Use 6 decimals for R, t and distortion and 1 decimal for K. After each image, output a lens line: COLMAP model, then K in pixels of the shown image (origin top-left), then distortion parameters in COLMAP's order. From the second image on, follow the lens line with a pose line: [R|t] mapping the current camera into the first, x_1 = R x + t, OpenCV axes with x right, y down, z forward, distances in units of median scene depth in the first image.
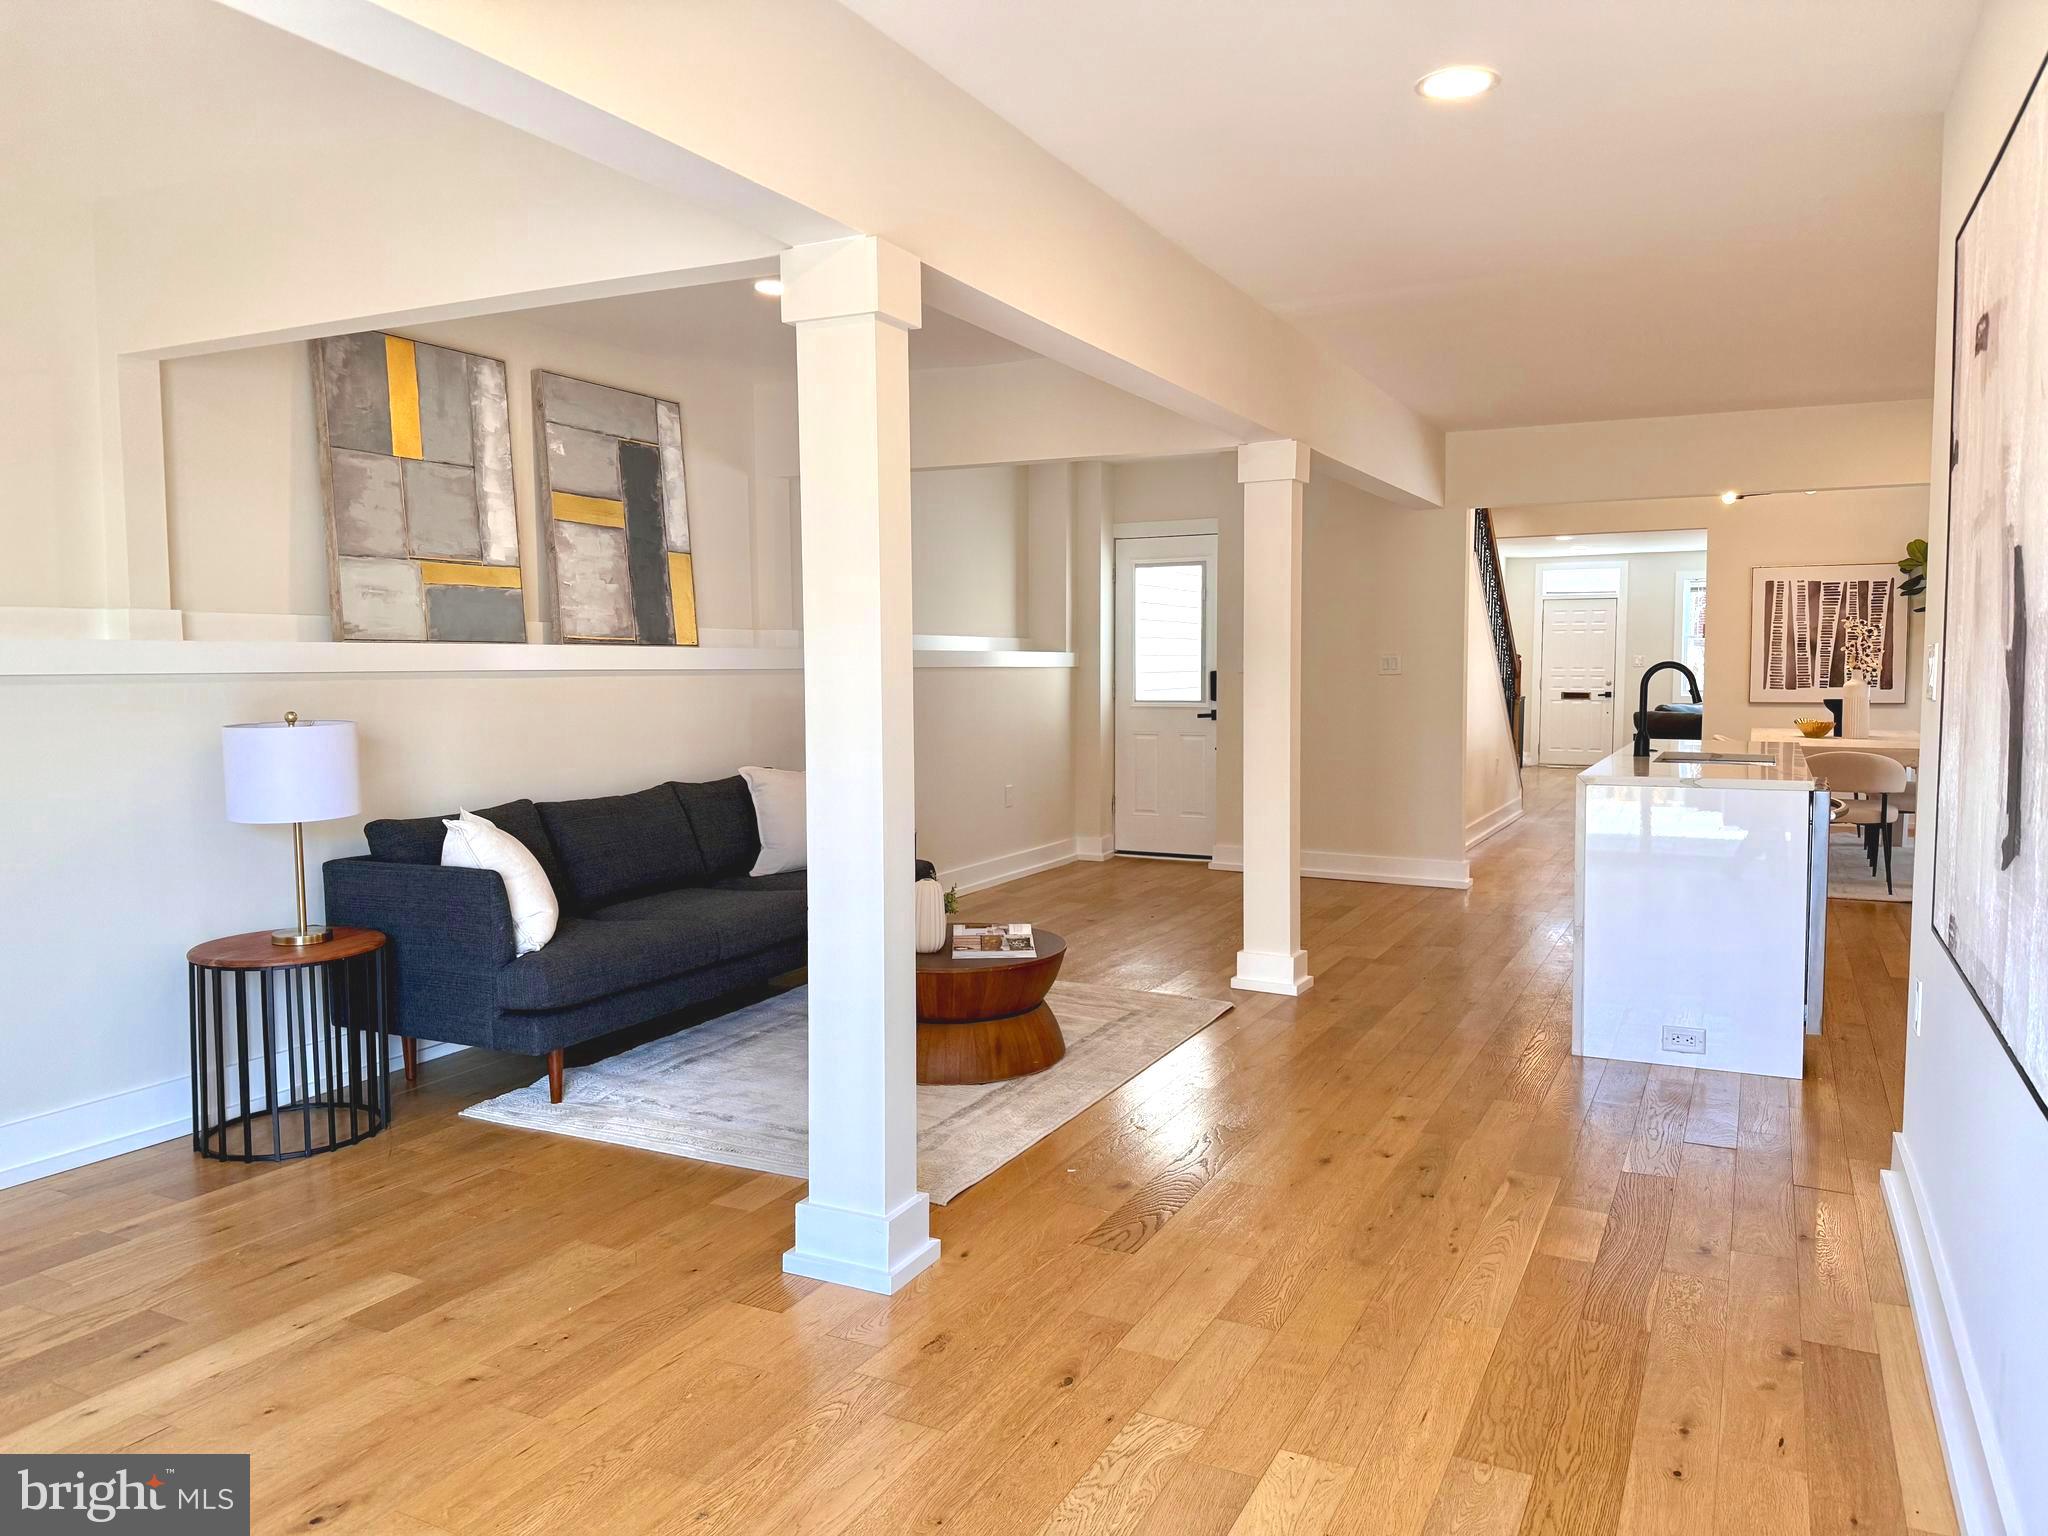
lens RADIAL K [[1438.1, 0, 1025.3], [0, 1438.1, 758.1], [0, 0, 1]] dist [0.050962, -0.012015]
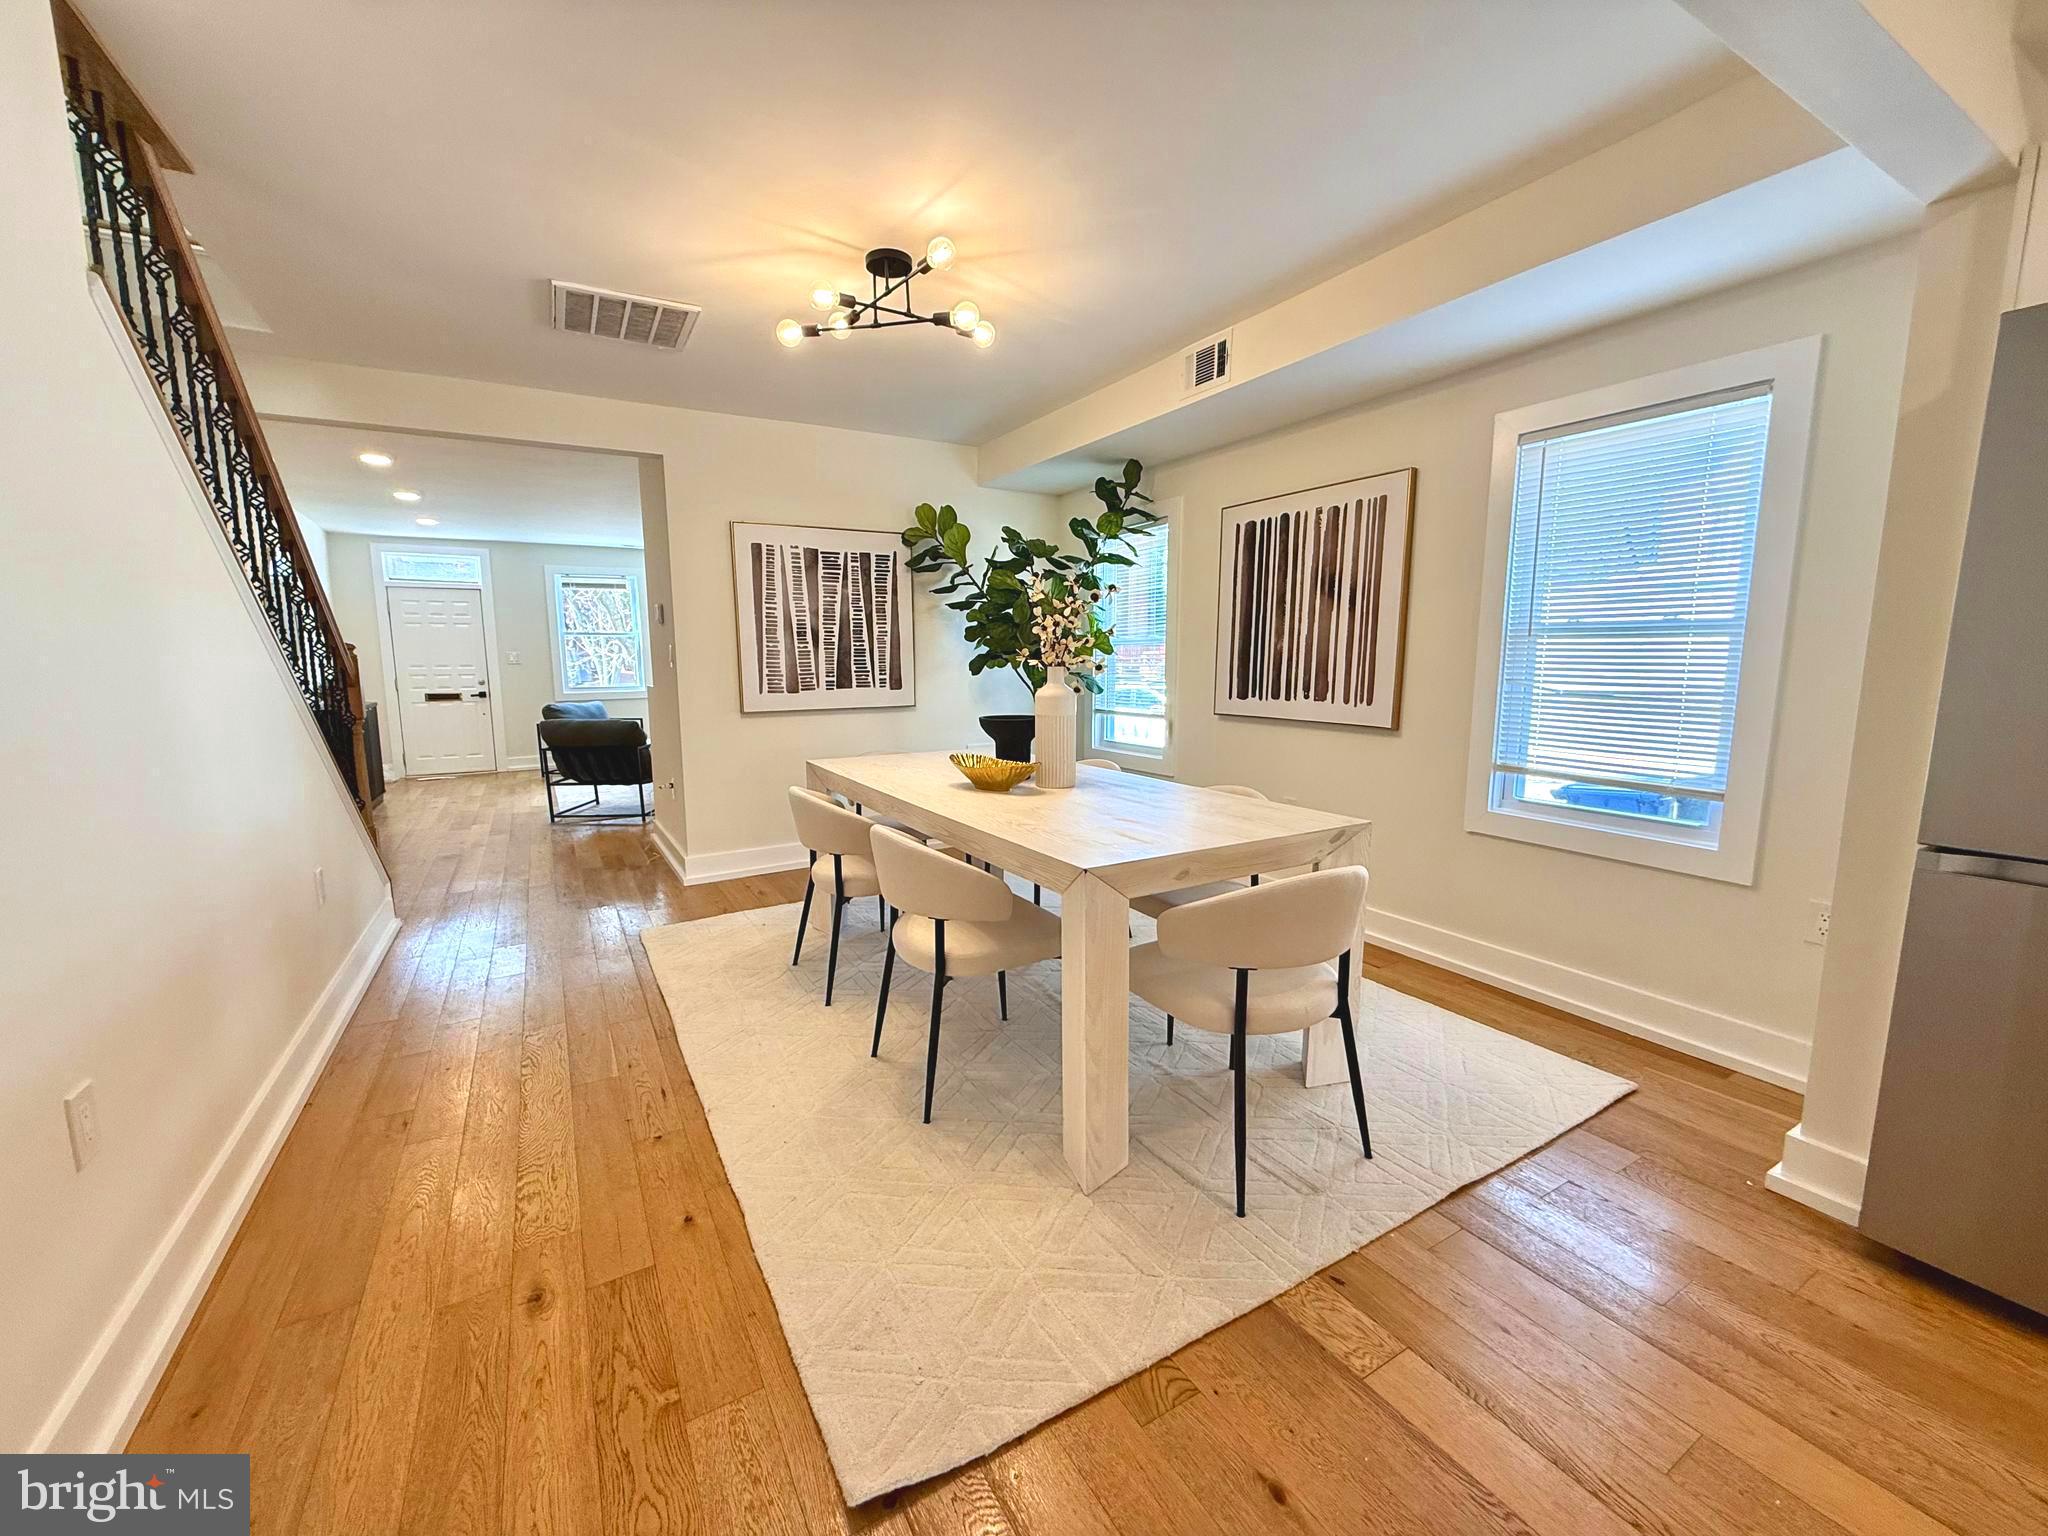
lens RADIAL K [[811.6, 0, 1028.5], [0, 811.6, 770.1], [0, 0, 1]] dist [-0.006701, 0.000229]
pose [[0.534010, -0.117527, 0.837270, 0.236321], [0.061111, 0.993067, 0.100420, -0.042588], [-0.843267, -0.002459, 0.537490, 0.677767]]
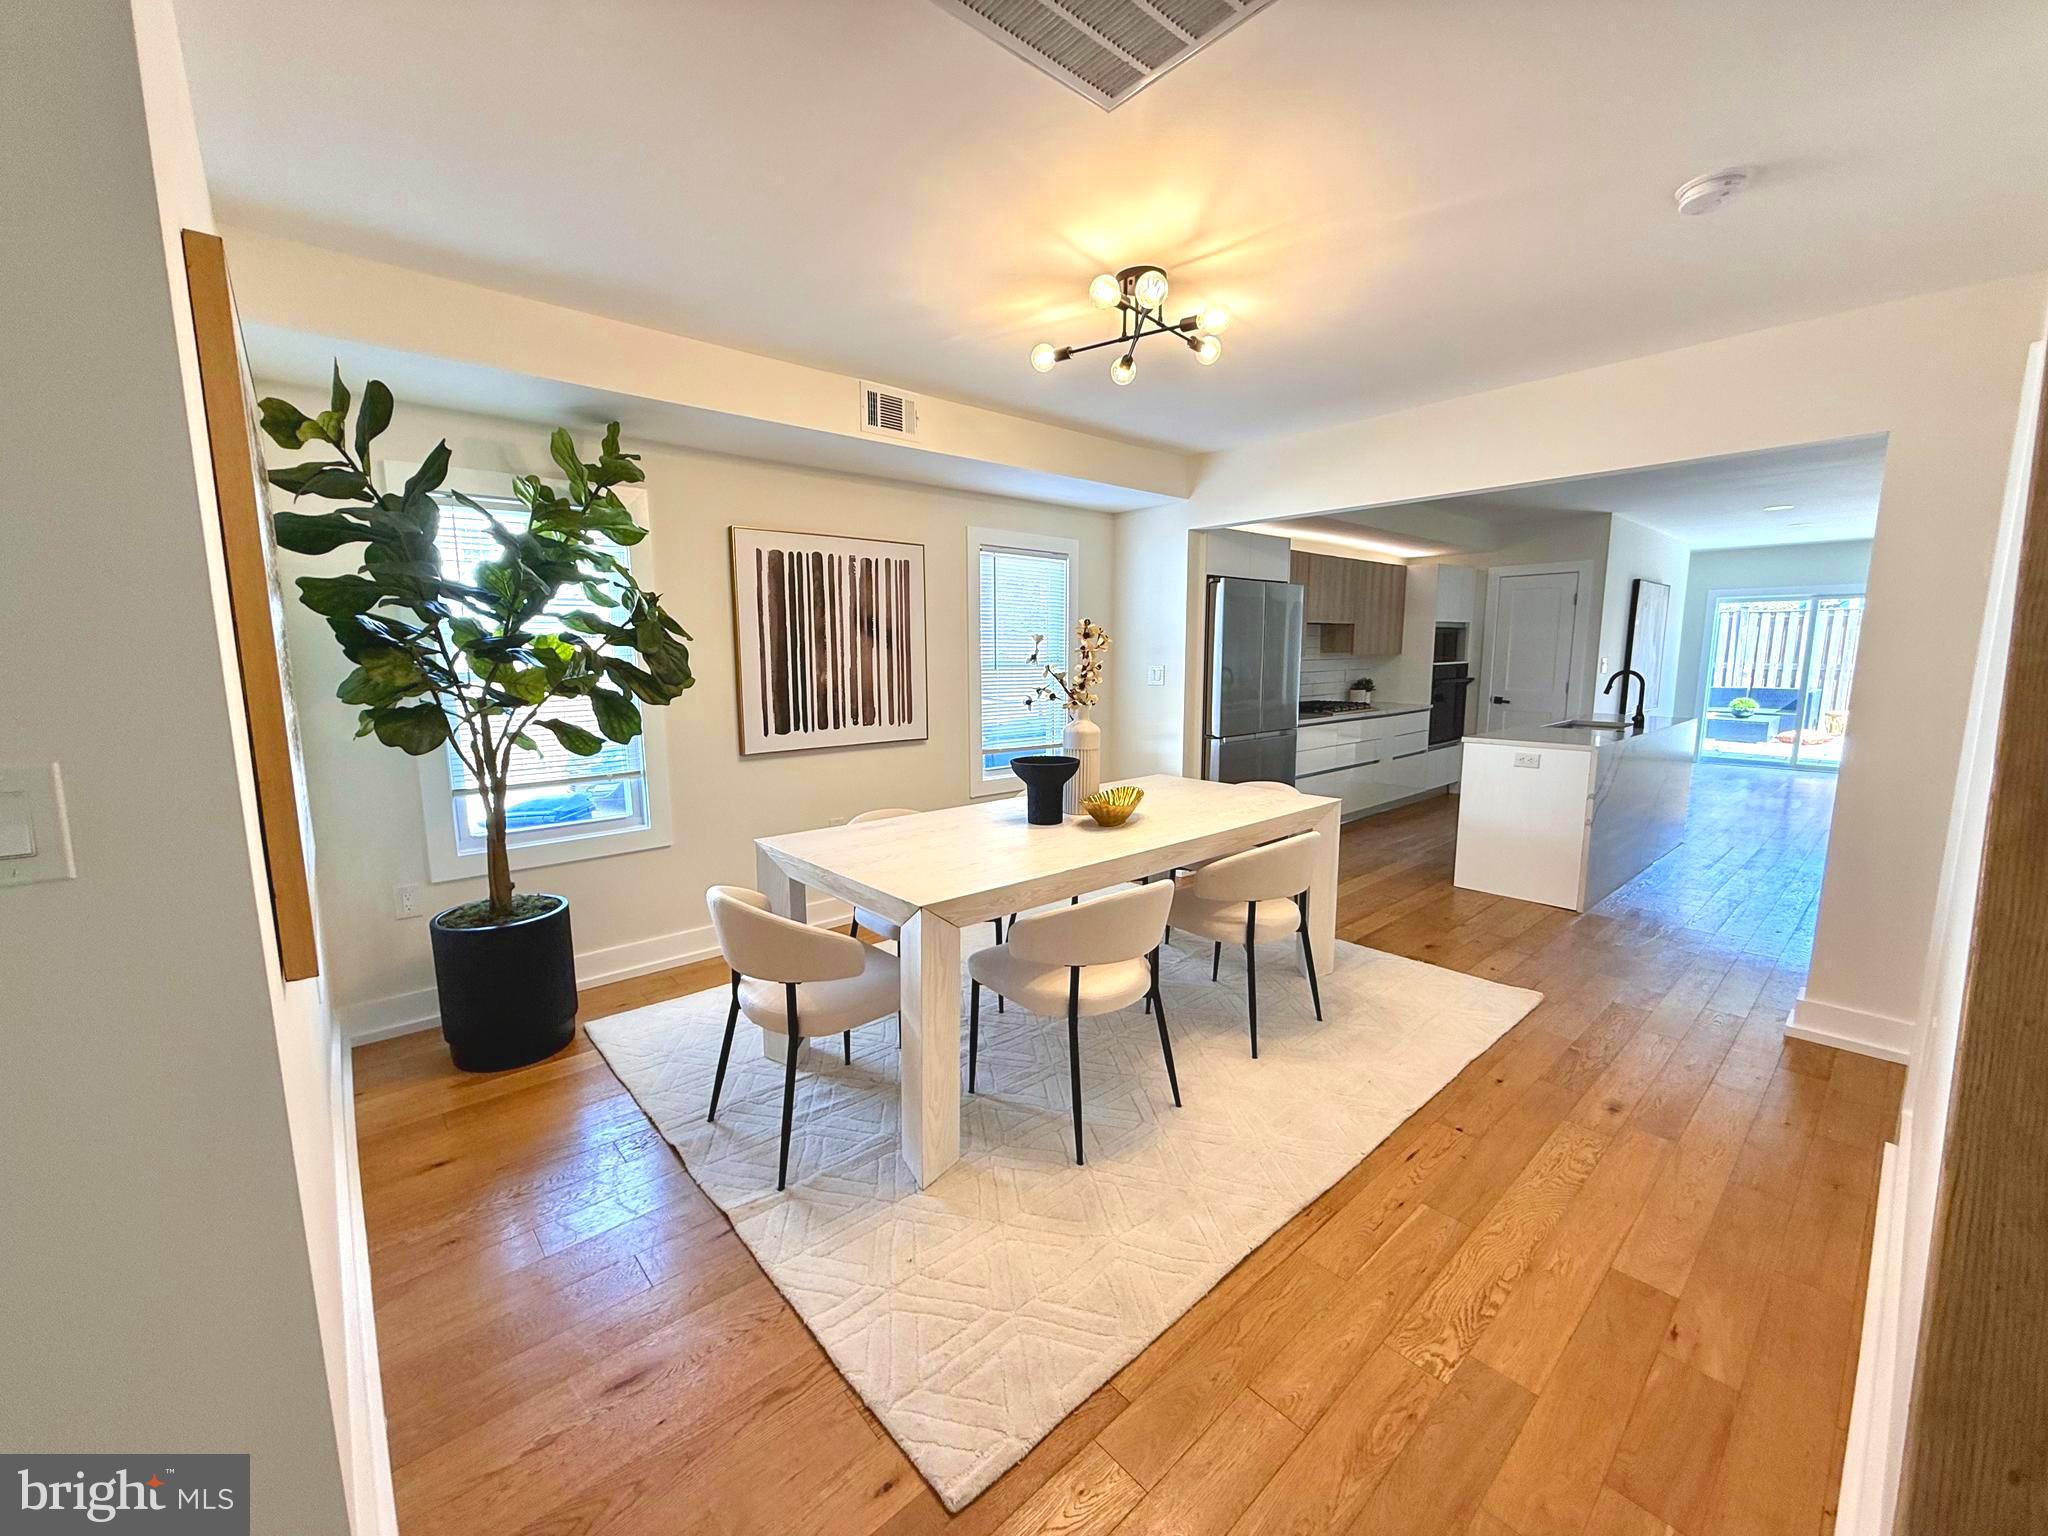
lens RADIAL K [[811.6, 0, 1006.9], [0, 811.6, 768.8], [0, 0, 1]] dist [-0.006701, 0.000229]
pose [[-0.924974, -0.048860, 0.376875, 0.475862], [0.032852, 0.977708, 0.207386, -0.118914], [-0.378607, 0.204208, -0.902749, 1.367440]]
